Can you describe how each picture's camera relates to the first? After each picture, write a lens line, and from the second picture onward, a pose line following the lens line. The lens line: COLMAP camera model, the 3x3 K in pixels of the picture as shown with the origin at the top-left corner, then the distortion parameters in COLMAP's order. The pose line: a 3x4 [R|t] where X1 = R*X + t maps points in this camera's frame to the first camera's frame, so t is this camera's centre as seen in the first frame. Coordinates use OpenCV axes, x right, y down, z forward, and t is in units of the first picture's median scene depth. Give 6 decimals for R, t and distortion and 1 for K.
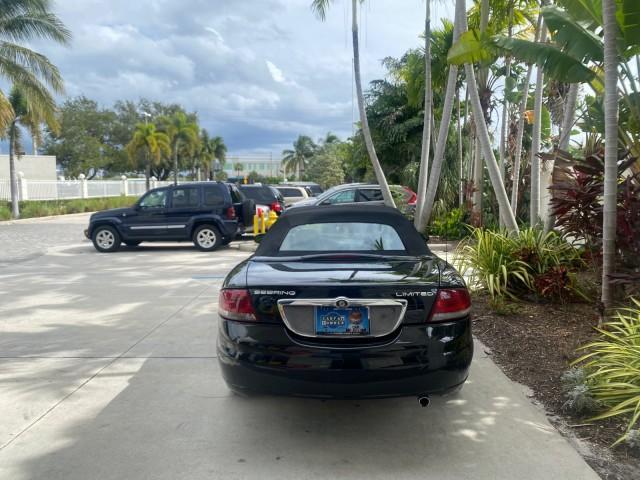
lens RADIAL K [[493.0, 0, 319.9], [0, 493.0, 241.7], [0, 0, 1]] dist [0.021201, -0.027514]
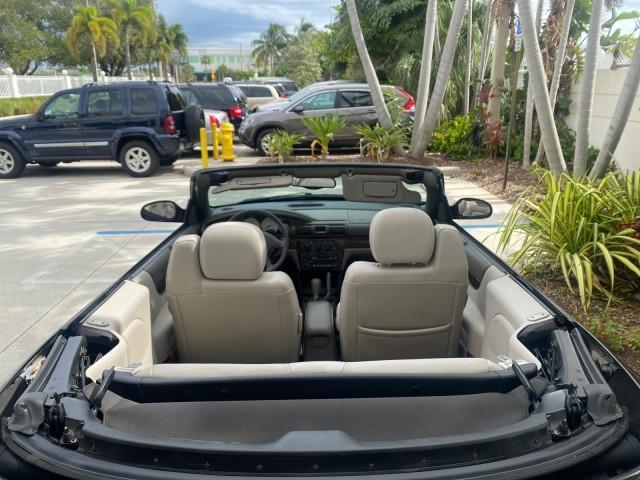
lens RADIAL K [[493.0, 0, 319.7], [0, 493.0, 231.2], [0, 0, 1]] dist [0.021201, -0.027514]
pose [[0.998888, -0.010635, 0.045939, 0.009386], [0.002129, 0.983415, 0.181360, -0.032123], [-0.047106, -0.181060, 0.982343, 0.206548]]
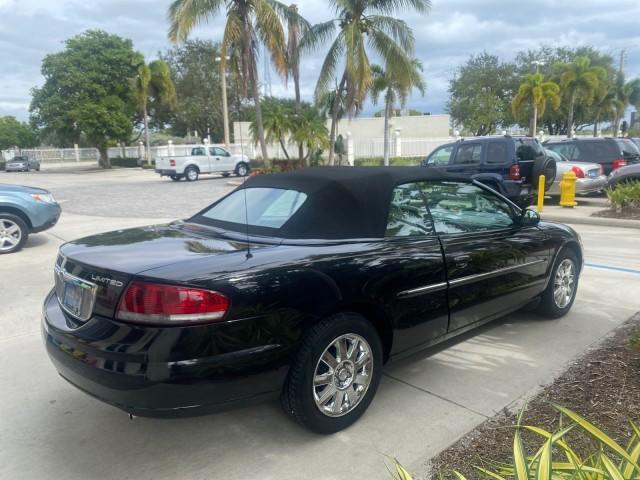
lens RADIAL K [[493.0, 0, 321.2], [0, 493.0, 241.4], [0, 0, 1]] dist [0.021201, -0.027514]
pose [[0.686678, 0.124922, -0.716148, 0.201285], [-0.062521, 0.991623, 0.113026, -0.013220], [0.724268, -0.032838, 0.688736, 0.141428]]
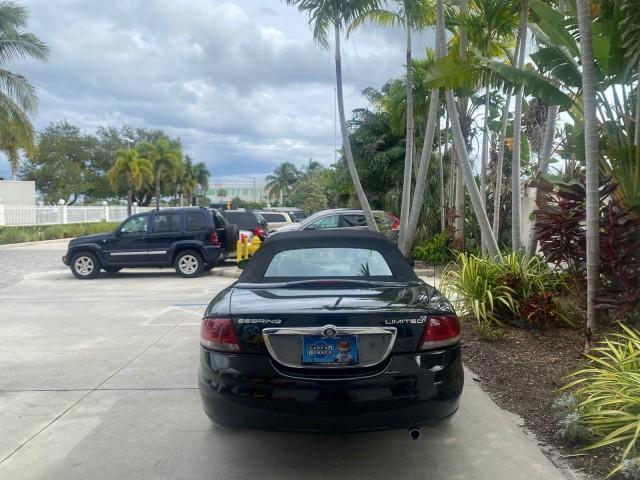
lens RADIAL K [[493.0, 0, 320.5], [0, 493.0, 239.9], [0, 0, 1]] dist [0.021201, -0.027514]
pose [[0.999372, -0.001539, 0.035391, -0.001323], [0.003500, 0.998458, -0.055410, -0.000237], [-0.035251, 0.055499, 0.997836, 0.004892]]
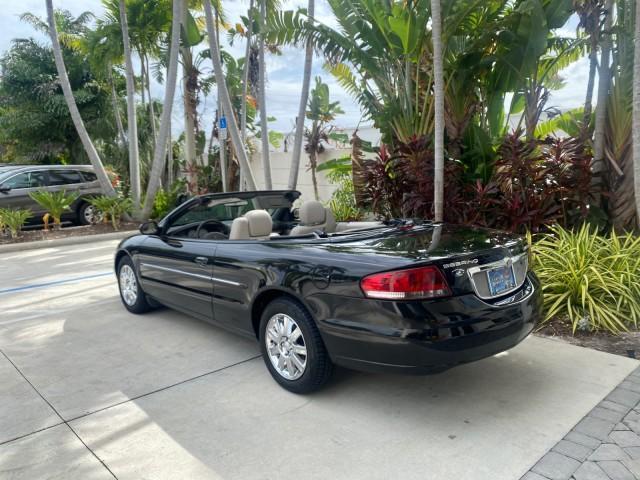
lens RADIAL K [[493.0, 0, 318.7], [0, 493.0, 242.0], [0, 0, 1]] dist [0.021201, -0.027514]
pose [[0.709237, -0.111544, 0.696090, -0.200632], [0.087011, 0.993704, 0.070580, -0.007108], [-0.699580, 0.010509, 0.714477, 0.097454]]
